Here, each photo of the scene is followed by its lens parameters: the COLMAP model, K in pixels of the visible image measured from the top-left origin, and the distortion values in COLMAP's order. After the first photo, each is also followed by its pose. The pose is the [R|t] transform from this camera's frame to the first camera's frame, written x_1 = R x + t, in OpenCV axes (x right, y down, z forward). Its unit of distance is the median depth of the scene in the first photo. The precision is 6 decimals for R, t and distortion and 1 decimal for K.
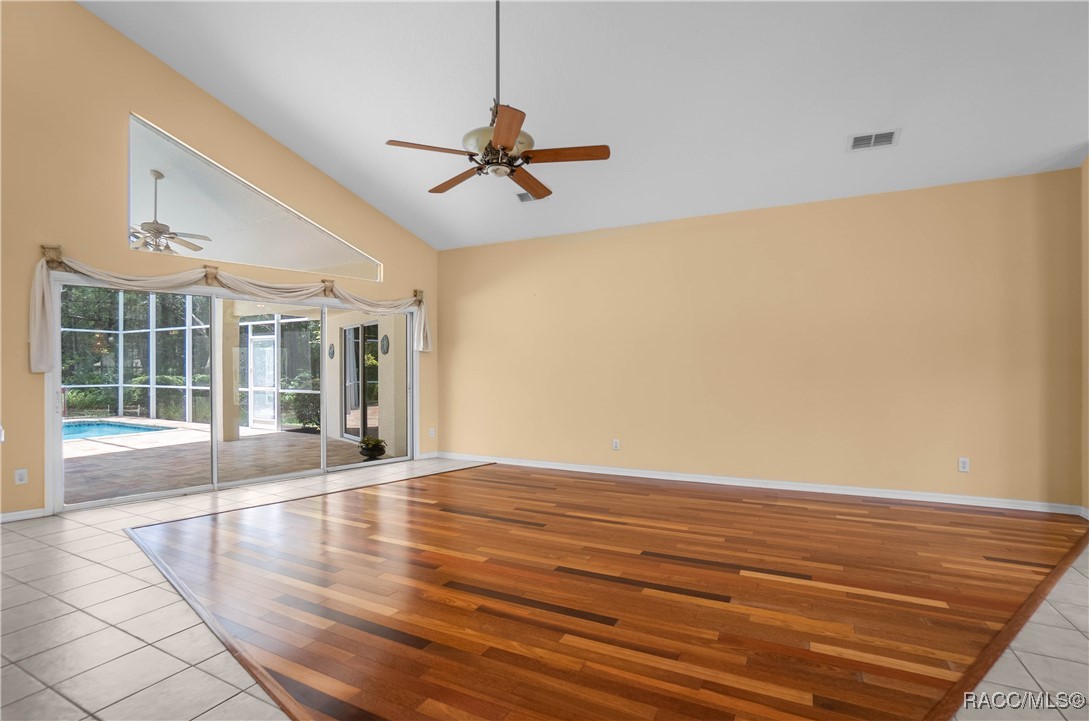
lens RADIAL K [[511.5, 0, 542.4], [0, 511.5, 366.0], [0, 0, 1]] dist [-0.031246, 0.000668]
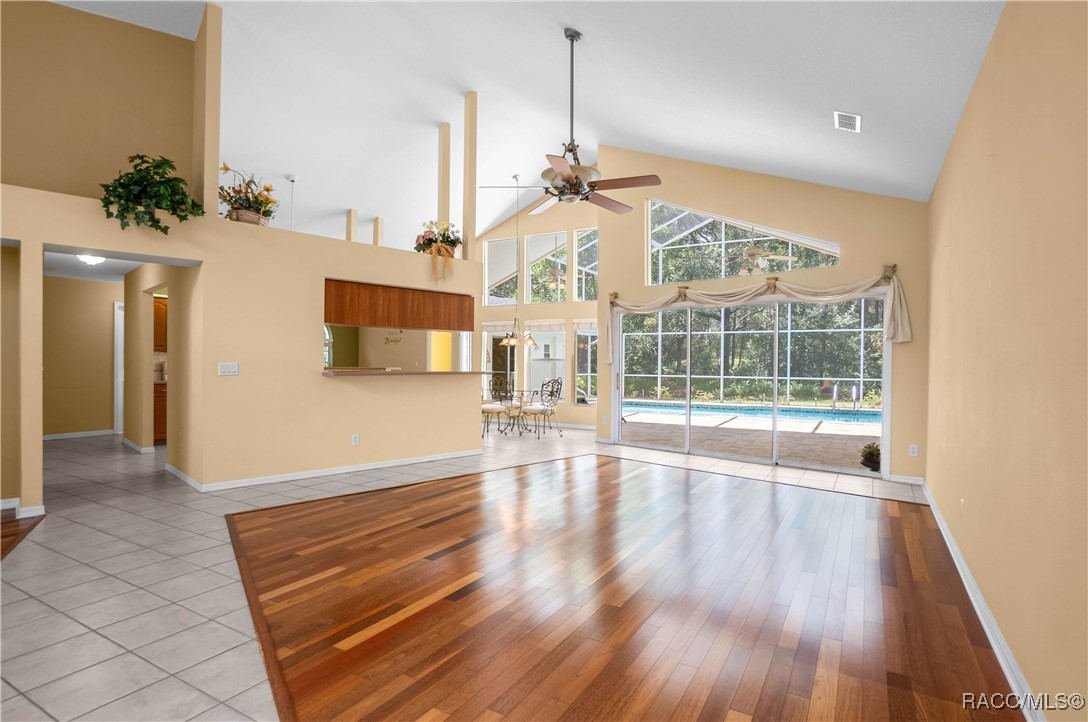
lens RADIAL K [[563.1, 0, 544.0], [0, 563.1, 361.0], [0, 0, 1]] dist [-0.047947, -0.055218]
pose [[-0.051404, -0.001856, -0.998676, 1.977372], [-0.002896, 0.999994, -0.001709, 0.013559], [0.998674, 0.002804, -0.051409, 1.613746]]
